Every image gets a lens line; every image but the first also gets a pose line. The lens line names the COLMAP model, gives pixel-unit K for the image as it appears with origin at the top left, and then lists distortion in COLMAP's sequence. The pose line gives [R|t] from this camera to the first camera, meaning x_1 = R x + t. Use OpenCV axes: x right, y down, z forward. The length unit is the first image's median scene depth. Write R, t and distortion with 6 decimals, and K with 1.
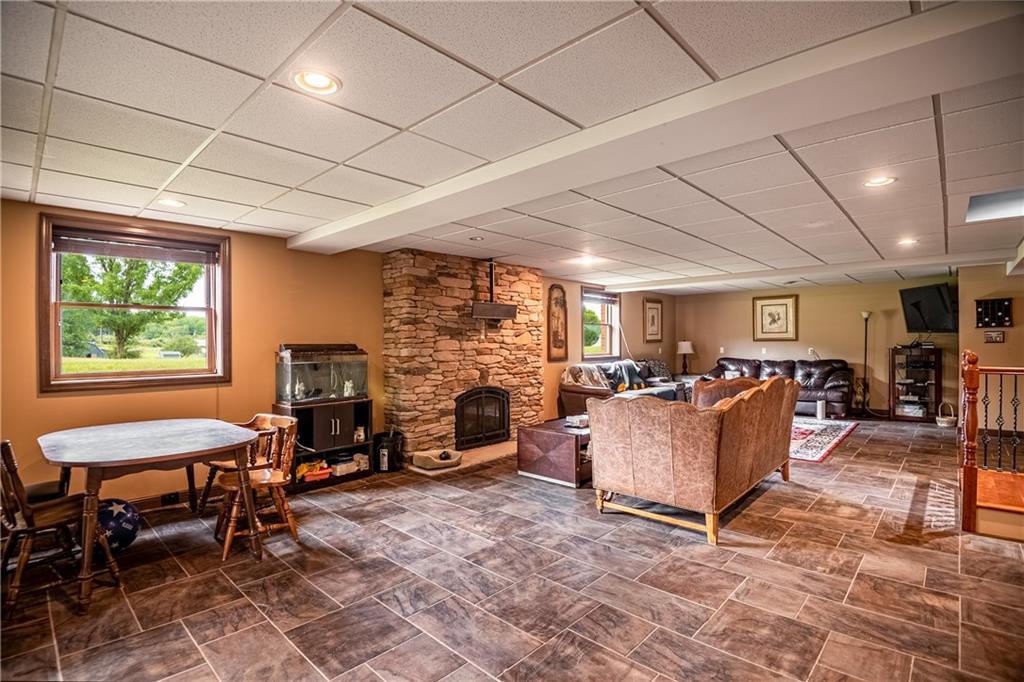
lens RADIAL K [[492.9, 0, 507.0], [0, 492.9, 342.4], [0, 0, 1]] dist [-0.001583, -0.025801]
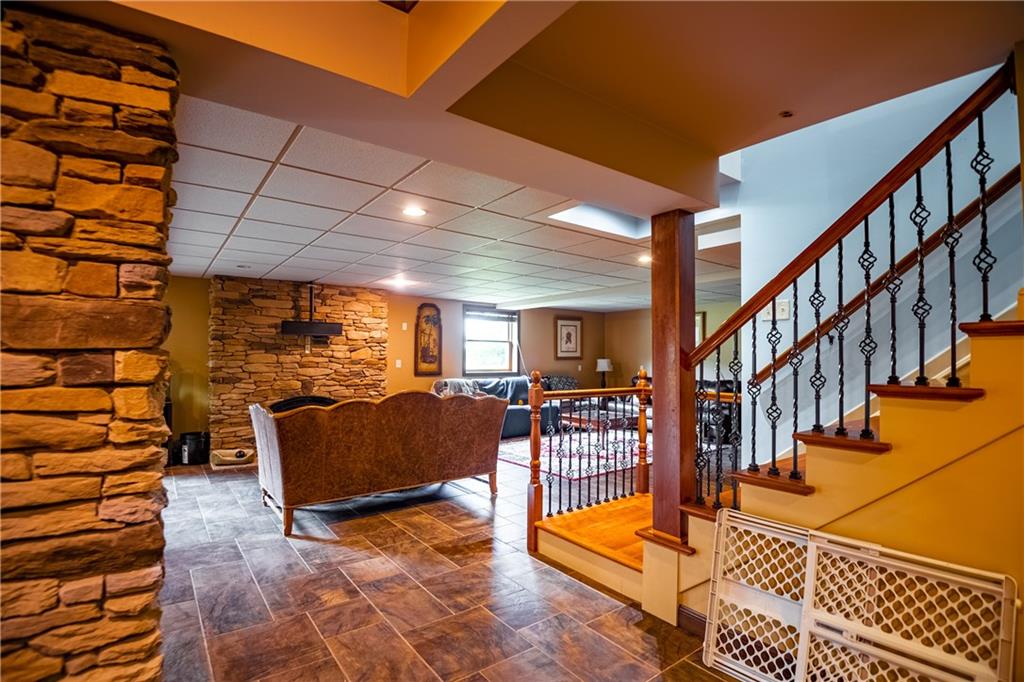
lens RADIAL K [[492.9, 0, 507.0], [0, 492.9, 342.4], [0, 0, 1]] dist [-0.001583, -0.025801]
pose [[0.983673, 0.006289, -0.179855, 0.597012], [-0.012348, 0.999392, -0.032591, -0.001030], [0.179541, 0.034280, 0.983153, -0.017145]]
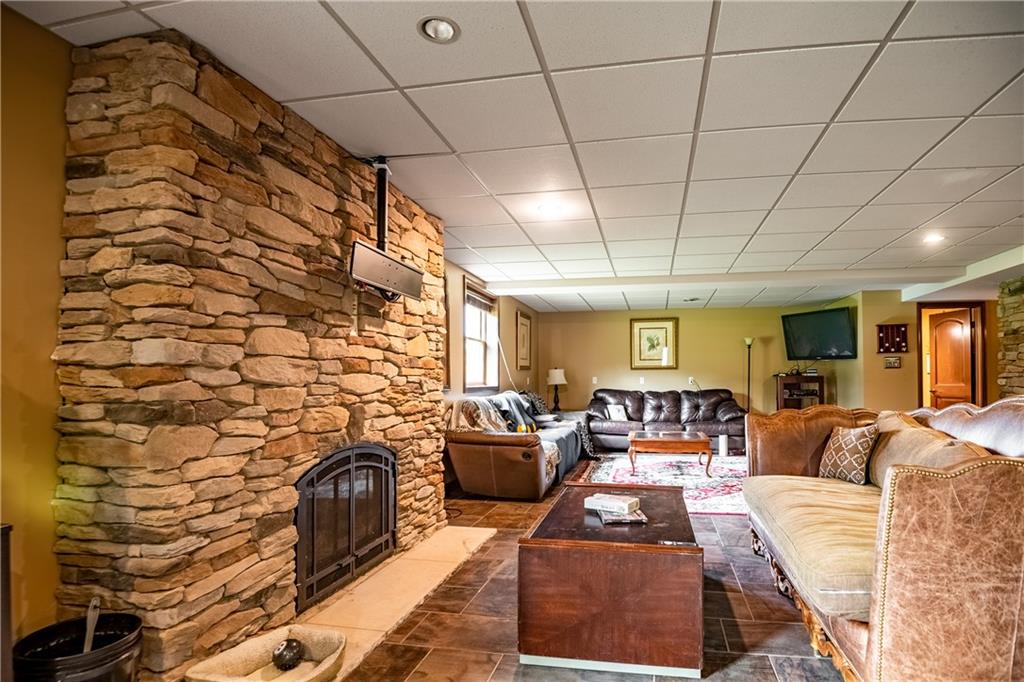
lens RADIAL K [[513.3, 0, 563.6], [0, 513.3, 365.9], [0, 0, 1]] dist [-0.029894, -0.001390]
pose [[0.837855, 0.019790, 0.545533, -0.140575], [-0.002384, 0.999466, -0.032597, 0.033503], [-0.545887, 0.026011, 0.837455, 0.515252]]
